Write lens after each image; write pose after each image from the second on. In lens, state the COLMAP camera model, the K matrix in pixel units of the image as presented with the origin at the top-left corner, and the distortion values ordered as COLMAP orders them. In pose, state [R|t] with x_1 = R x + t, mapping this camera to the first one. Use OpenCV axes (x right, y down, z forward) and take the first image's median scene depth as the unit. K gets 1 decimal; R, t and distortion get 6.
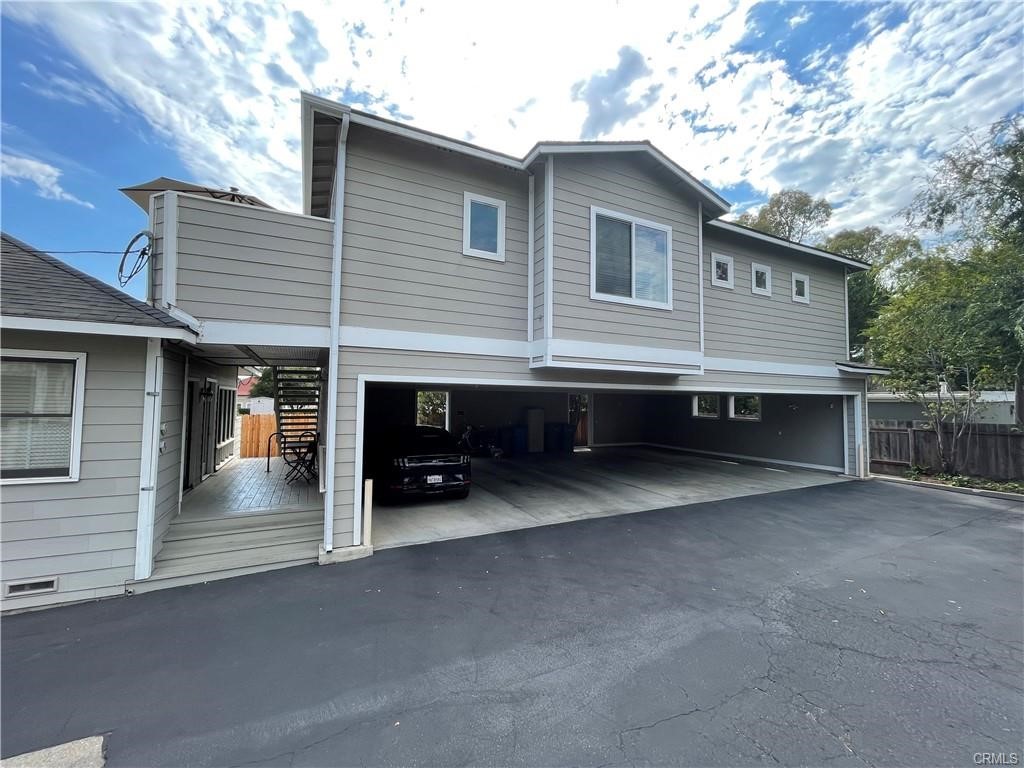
lens RADIAL K [[414.0, 0, 508.3], [0, 414.0, 379.7], [0, 0, 1]] dist [-0.000154, 0.000024]
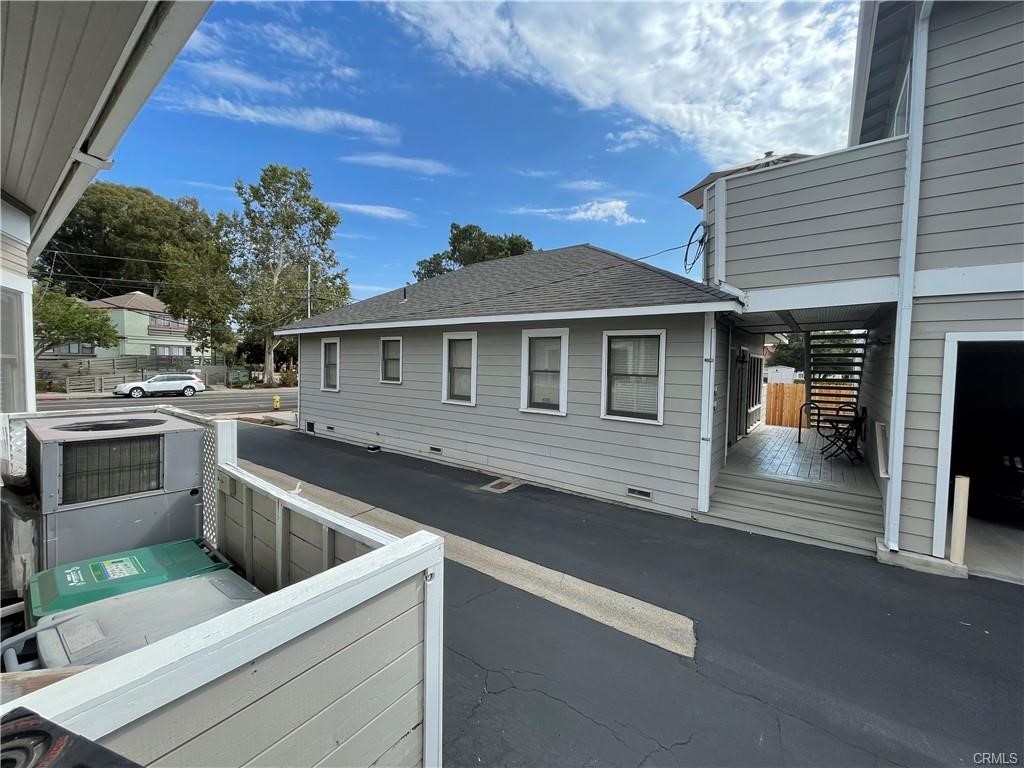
lens RADIAL K [[414.0, 0, 508.3], [0, 414.0, 379.7], [0, 0, 1]] dist [-0.000154, 0.000024]
pose [[0.447728, 0.034656, -0.893498, -0.050407], [0.031333, 0.998027, 0.054411, 0.006184], [0.893621, -0.052357, 0.445758, -0.032816]]
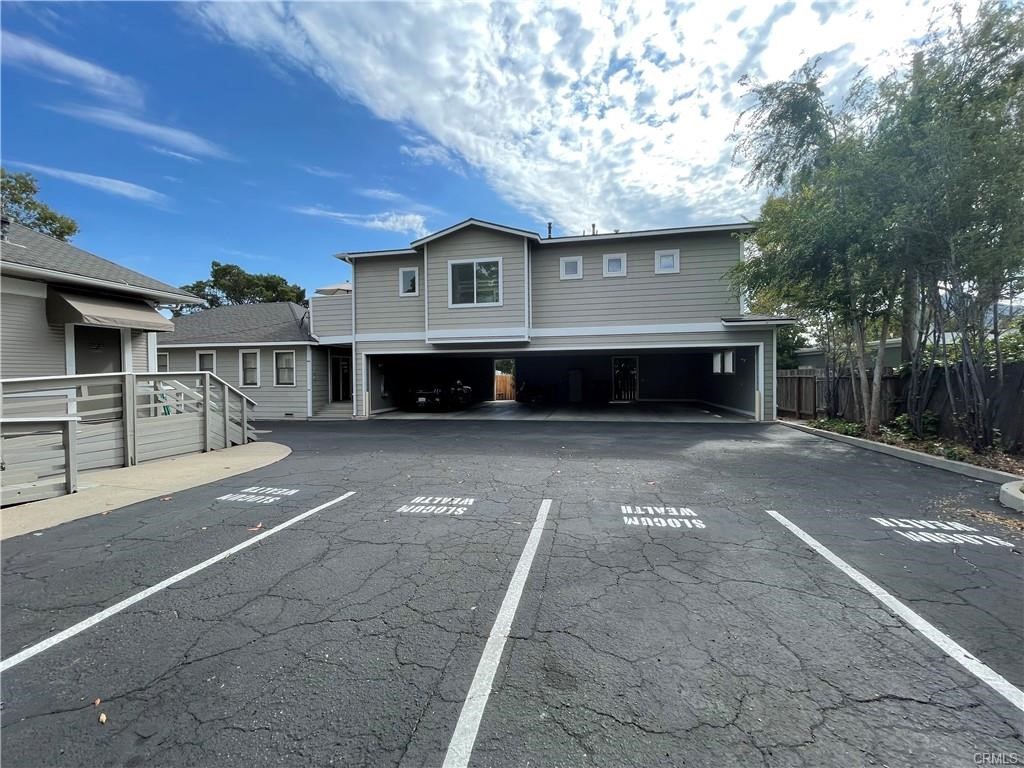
lens RADIAL K [[417.6, 0, 500.1], [0, 417.6, 384.9], [0, 0, 1]] dist [-0.000088, -0.000009]
pose [[0.789395, -0.005986, -0.613857, 1.984804], [0.048289, 0.997460, 0.052370, 0.100398], [0.611984, -0.070983, 0.787678, -0.578668]]
